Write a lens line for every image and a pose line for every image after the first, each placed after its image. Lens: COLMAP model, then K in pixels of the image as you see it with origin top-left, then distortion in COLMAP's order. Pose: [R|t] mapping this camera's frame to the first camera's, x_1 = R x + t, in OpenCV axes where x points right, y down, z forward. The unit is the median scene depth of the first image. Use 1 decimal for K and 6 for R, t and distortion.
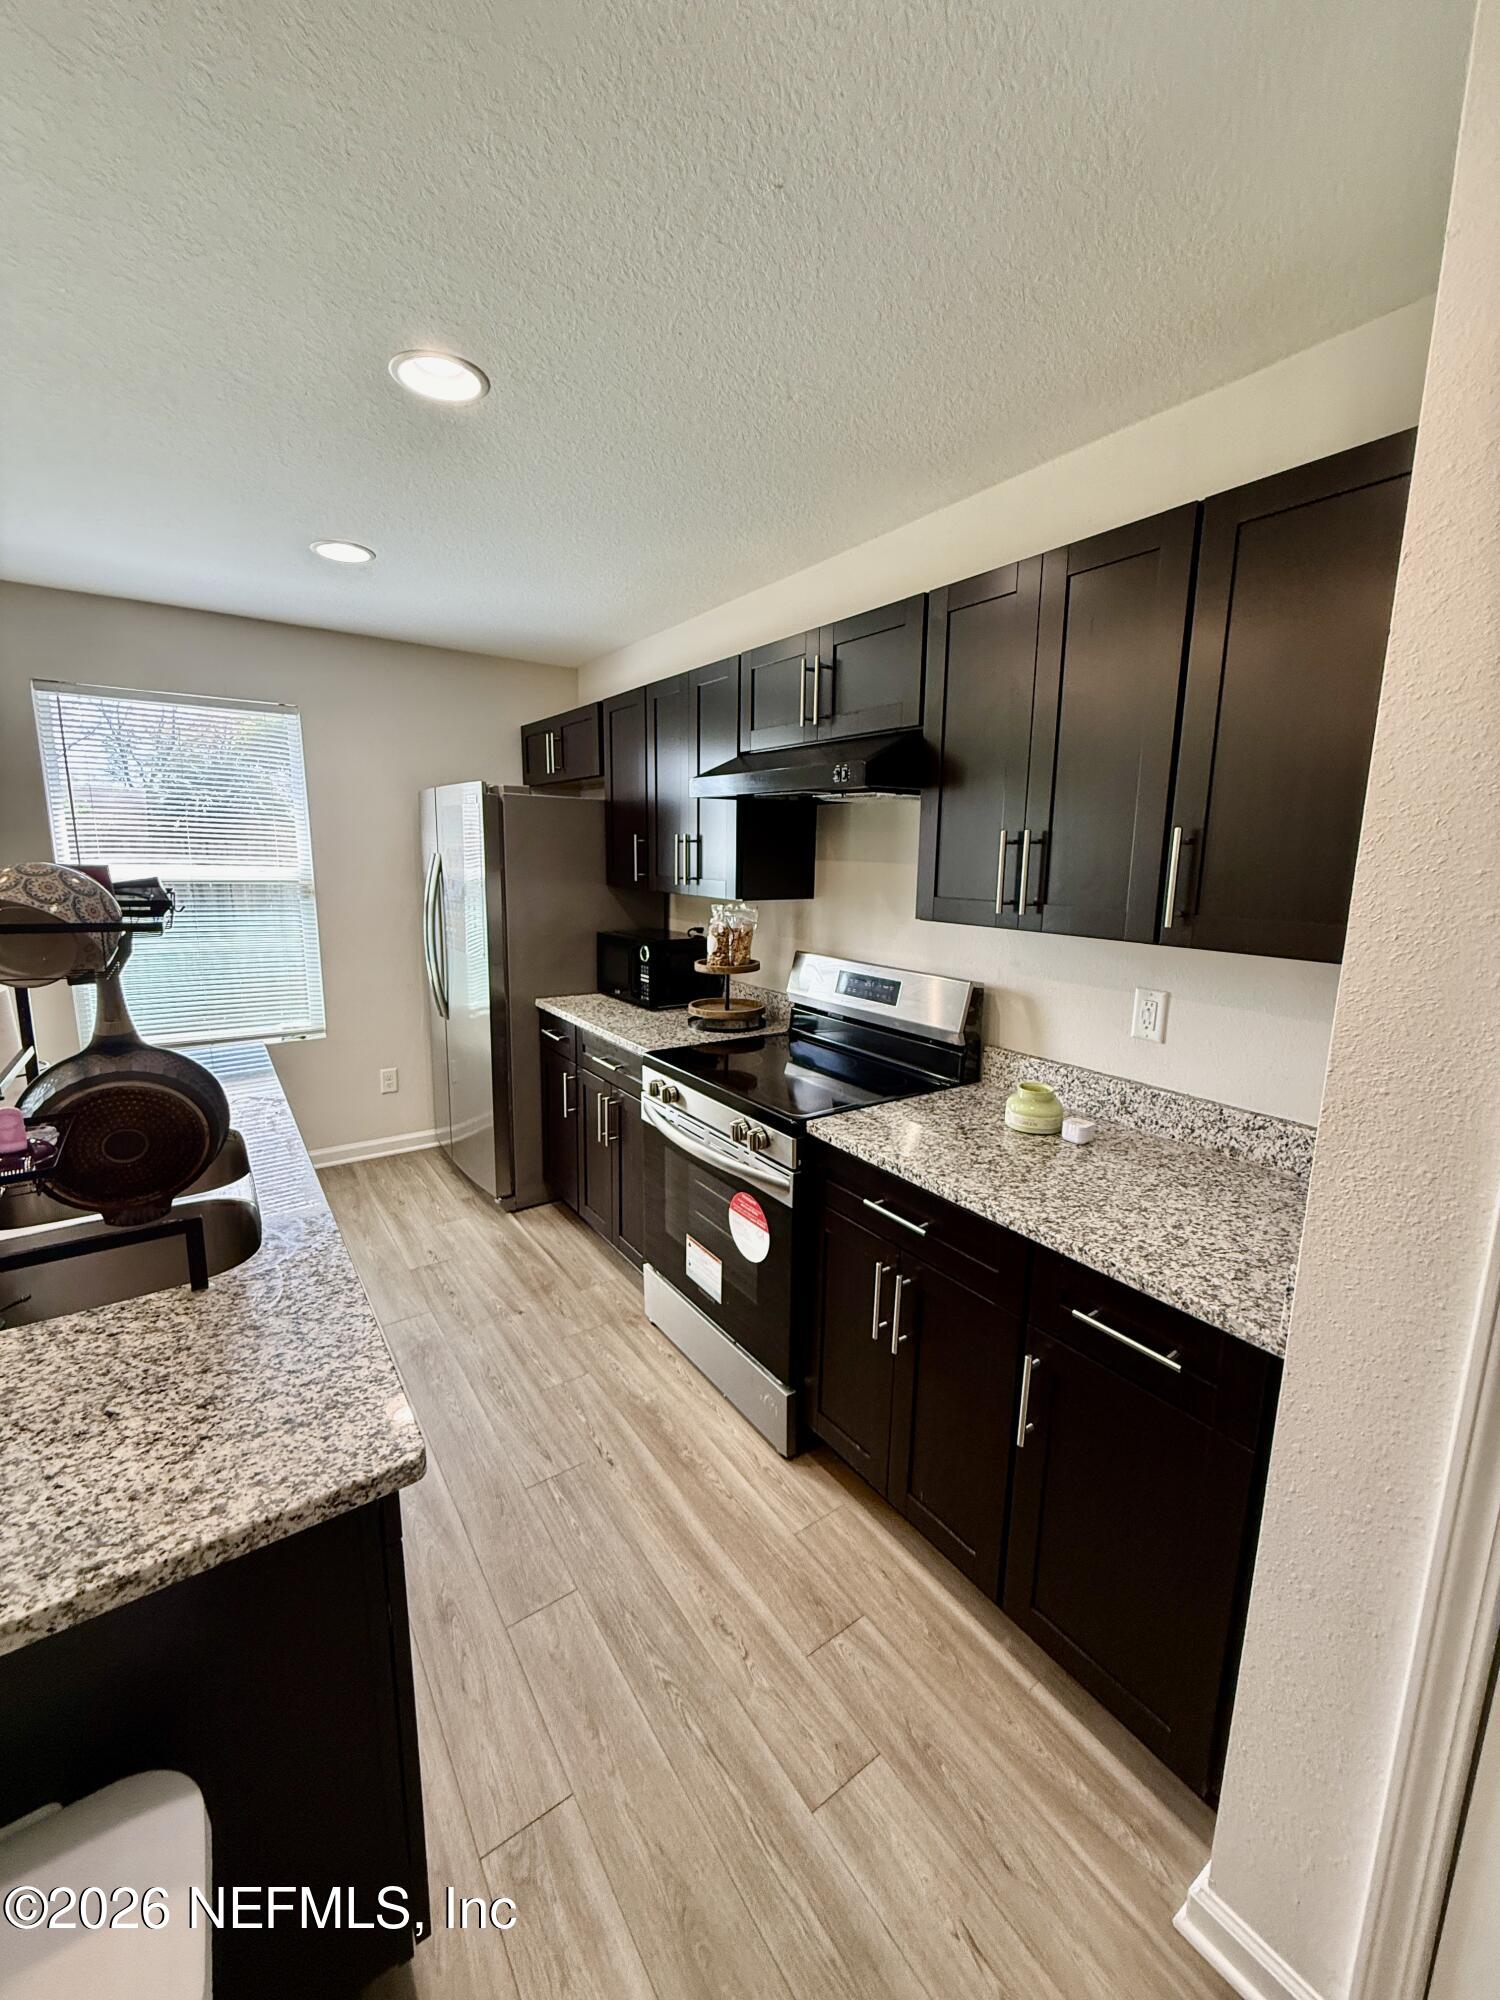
lens RADIAL K [[797.1, 0, 750.0], [0, 797.1, 1000.0], [0, 0, 1]] dist [0.001062, -0.000015]
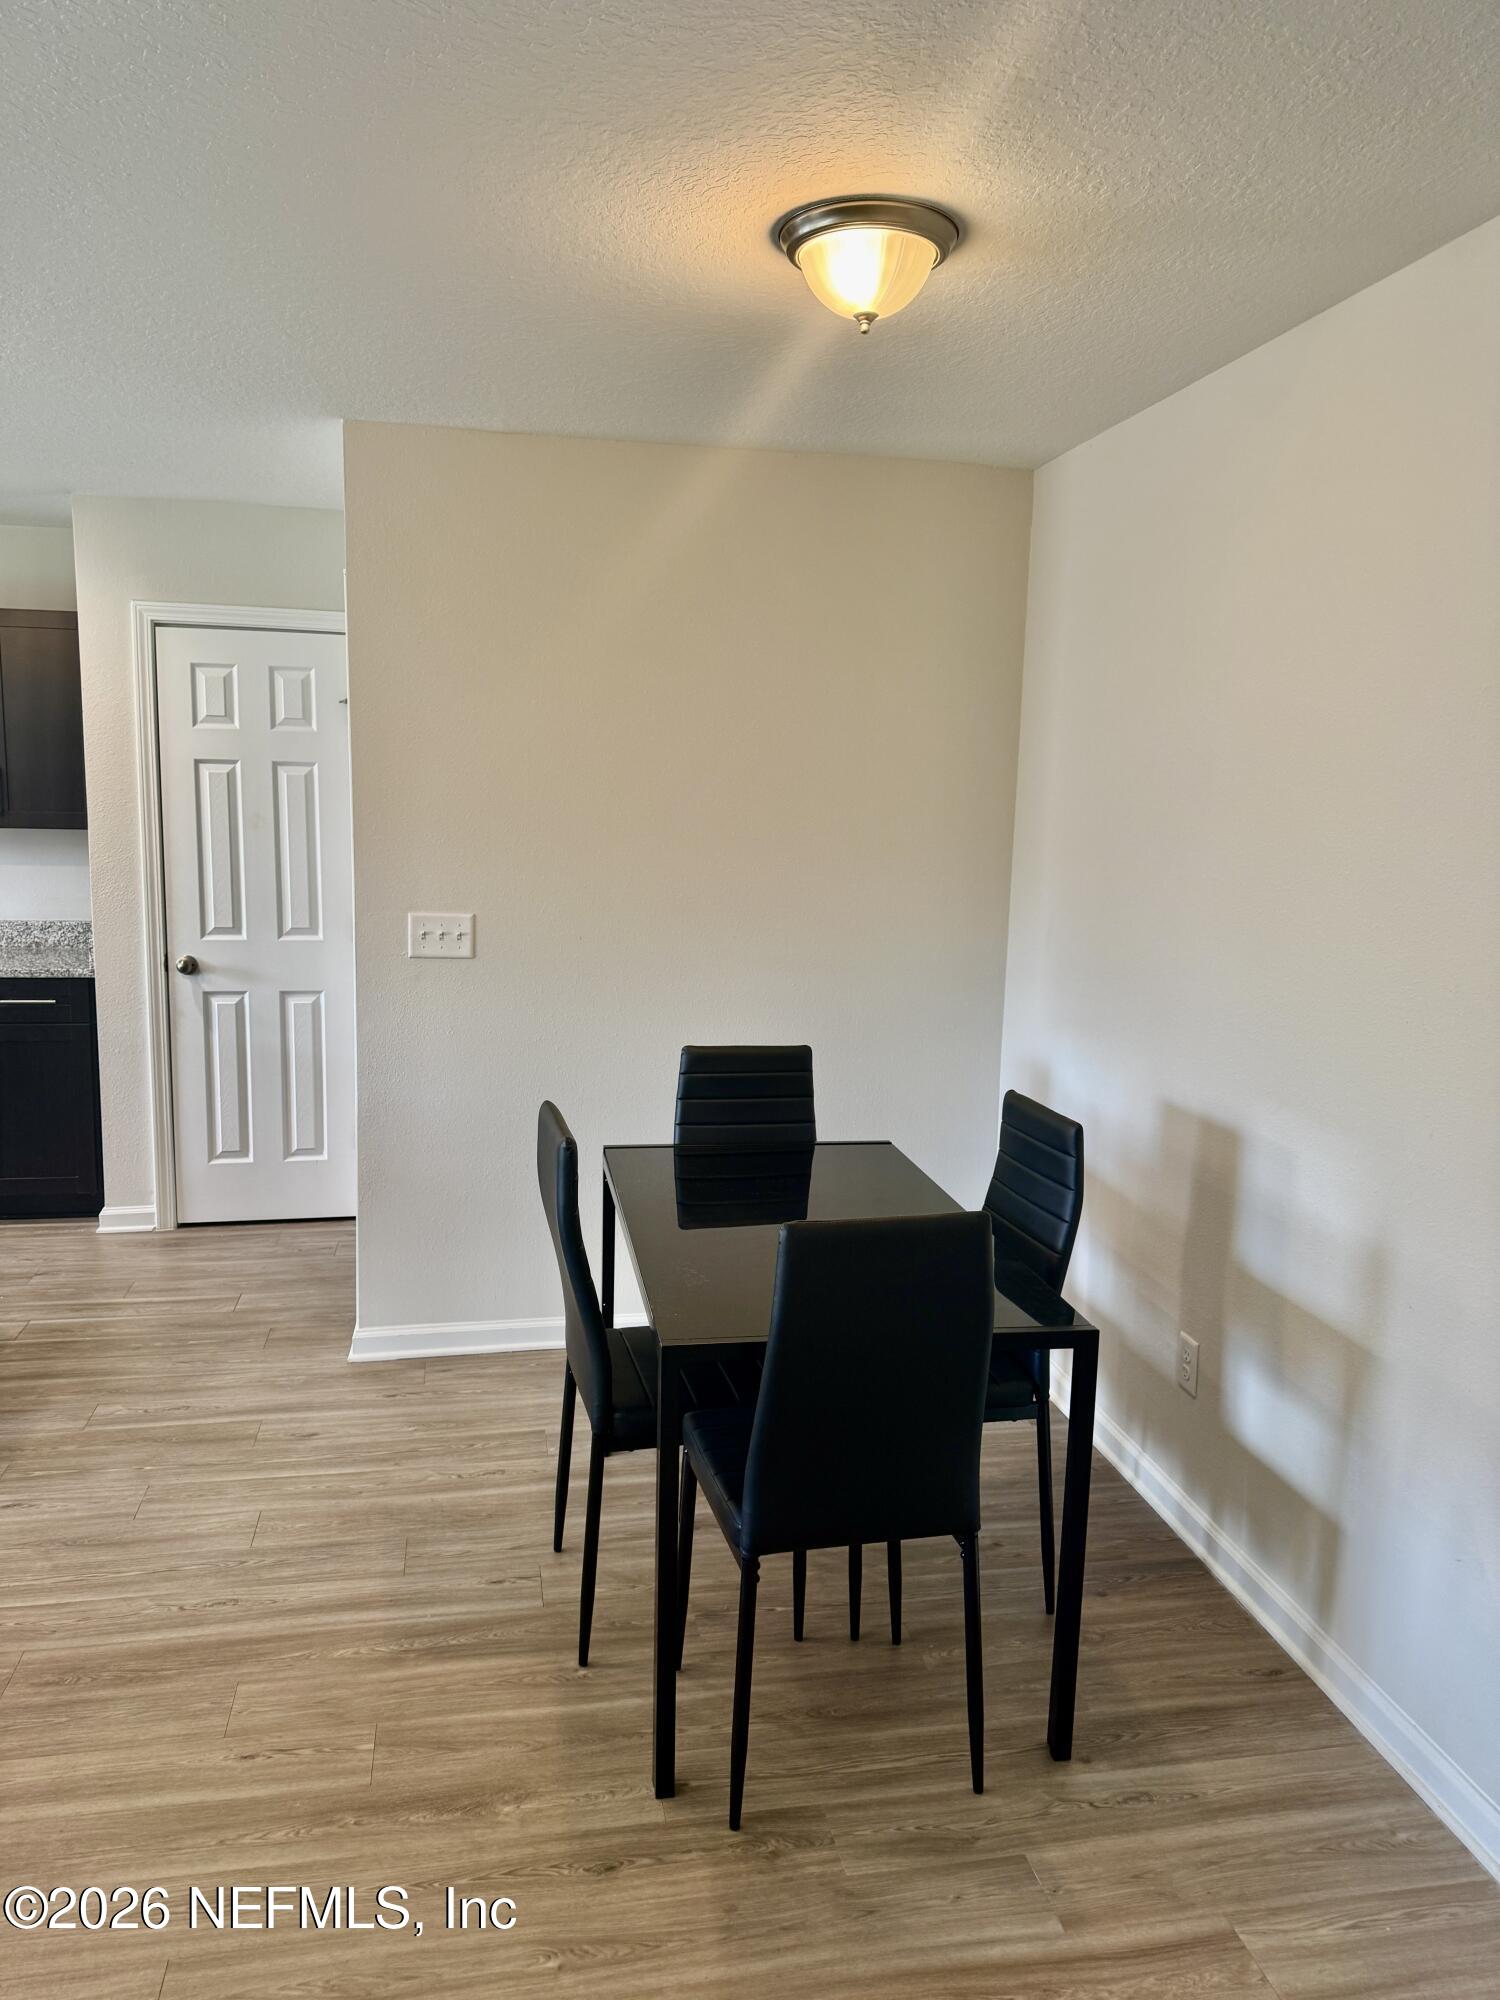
lens RADIAL K [[1418.6, 0, 743.4], [0, 1418.6, 995.0], [0, 0, 1]] dist [0.059463, -0.082814]
pose [[0.421134, -0.137195, 0.896562, -1.398215], [0.149484, 0.985475, 0.080585, 0.240525], [-0.894595, 0.100085, 0.435525, -1.553788]]
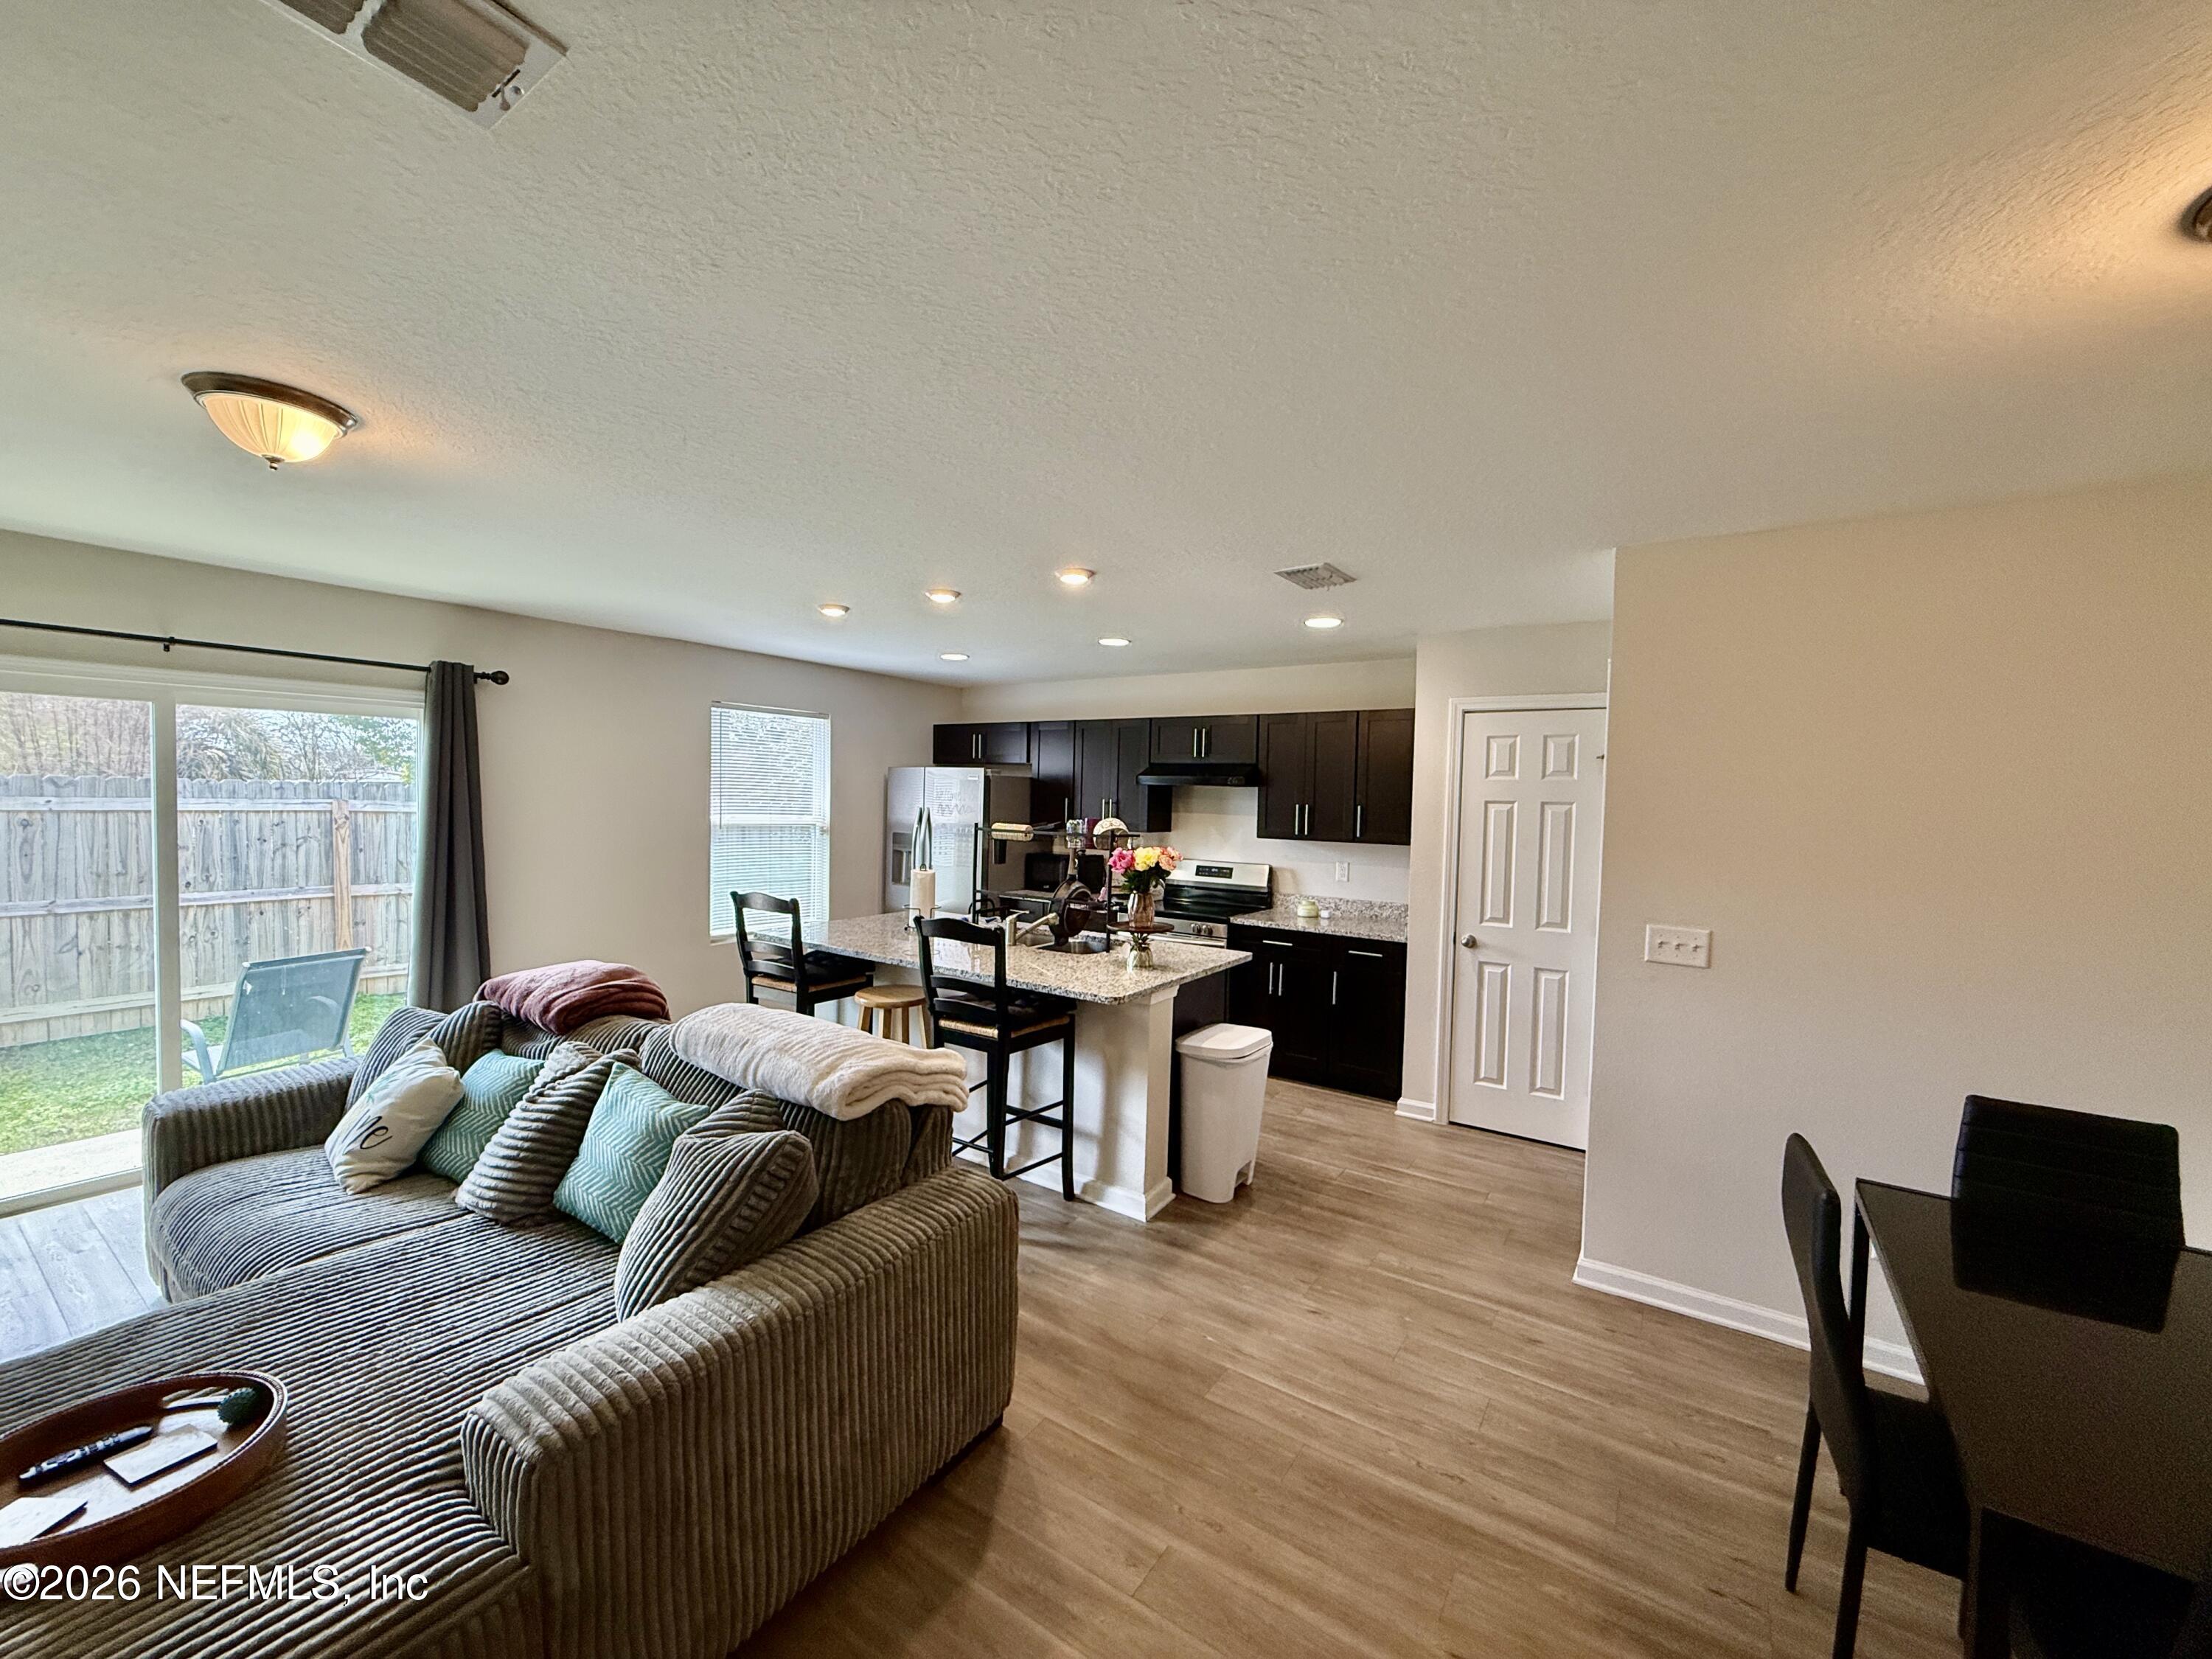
lens RADIAL K [[881.6, 0, 1099.2], [0, 881.6, 829.6], [0, 0, 1]] dist [0.001062, -0.000015]
pose [[0.937766, -0.007638, 0.347185, -1.206395], [0.055341, 0.990269, -0.127693, 0.197424], [-0.342831, 0.138960, 0.929062, -1.388248]]
